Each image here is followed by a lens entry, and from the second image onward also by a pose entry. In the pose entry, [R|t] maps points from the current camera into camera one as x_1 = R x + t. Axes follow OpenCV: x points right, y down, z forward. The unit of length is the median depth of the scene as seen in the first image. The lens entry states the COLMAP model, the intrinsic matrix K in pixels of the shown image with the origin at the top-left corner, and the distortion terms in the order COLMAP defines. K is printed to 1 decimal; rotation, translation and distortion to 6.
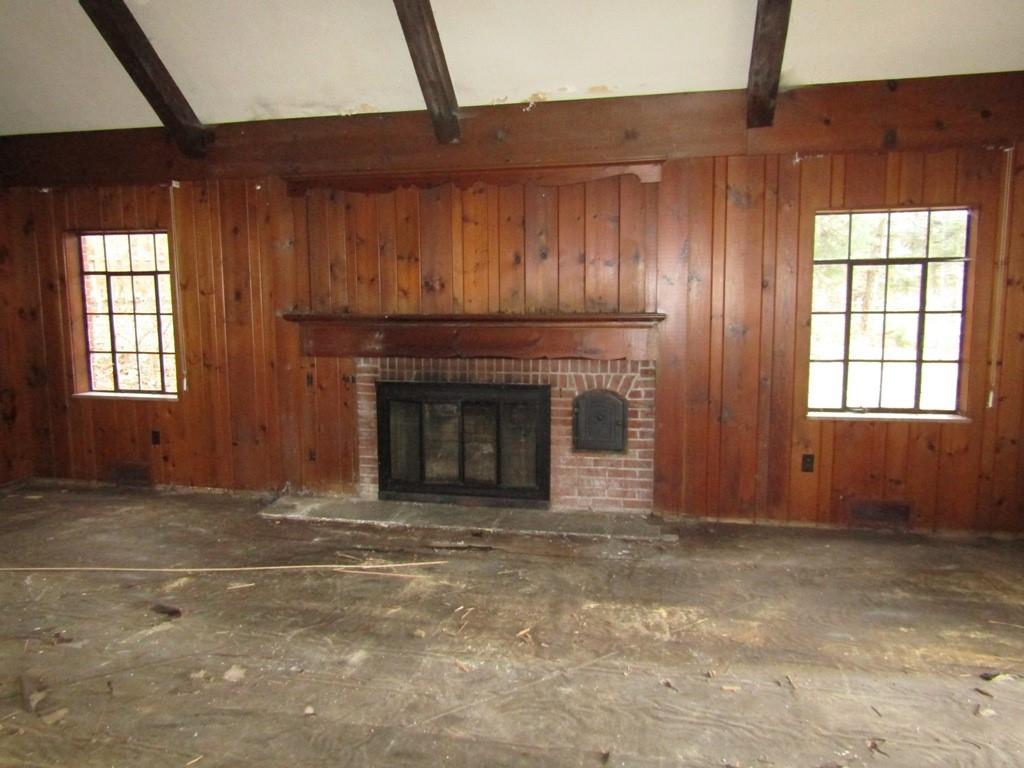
lens RADIAL K [[724.4, 0, 530.8], [0, 724.4, 398.1], [0, 0, 1]] dist [-0.004452, 0.001276]
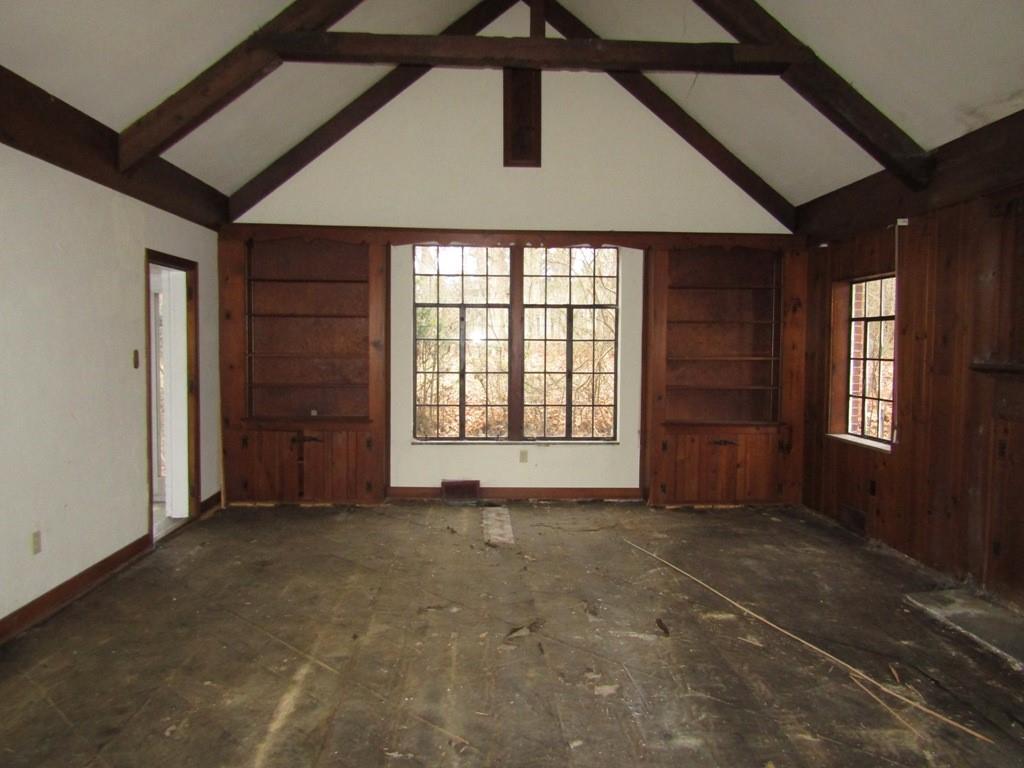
lens RADIAL K [[741.4, 0, 505.9], [0, 741.4, 388.8], [0, 0, 1]] dist [0.021370, -0.003621]
pose [[0.239953, 0.057605, -0.969074, 0.358469], [-0.132264, 0.990869, 0.026150, -0.042696], [0.961732, 0.121899, 0.245382, 0.317840]]
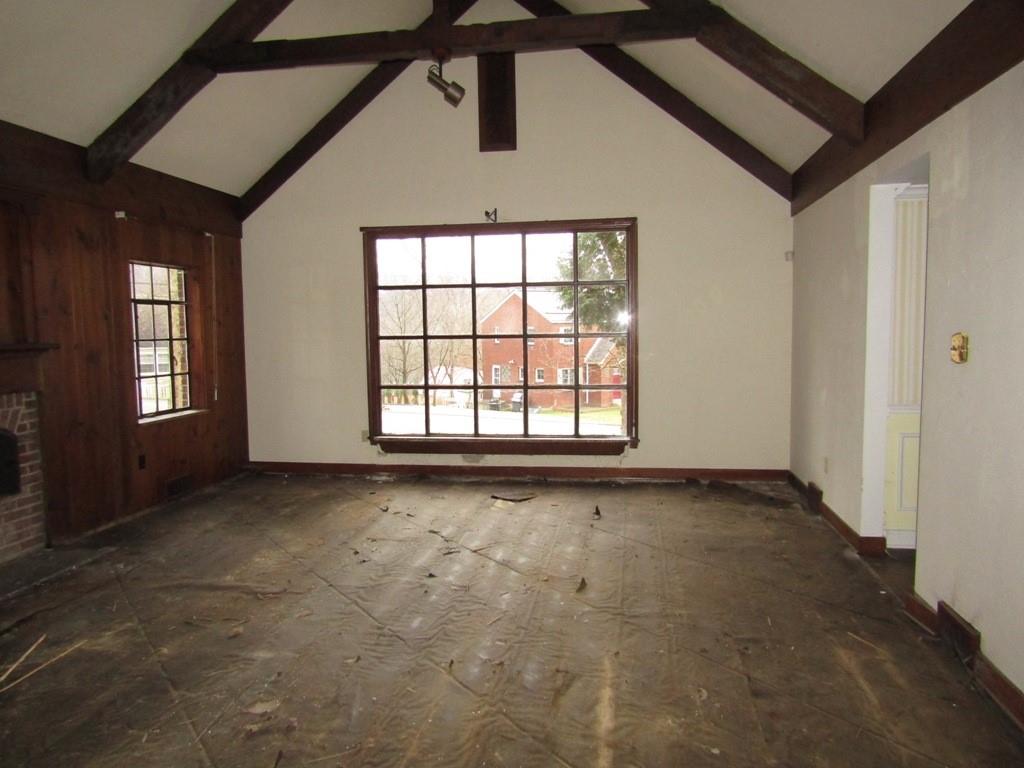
lens RADIAL K [[724.4, 0, 510.3], [0, 724.4, 393.0], [0, 0, 1]] dist [-0.004452, 0.001276]
pose [[-0.043633, -0.086685, 0.995280, -0.824365], [0.128412, 0.987478, 0.091635, -0.055417], [-0.990761, 0.131804, -0.031955, 0.379844]]
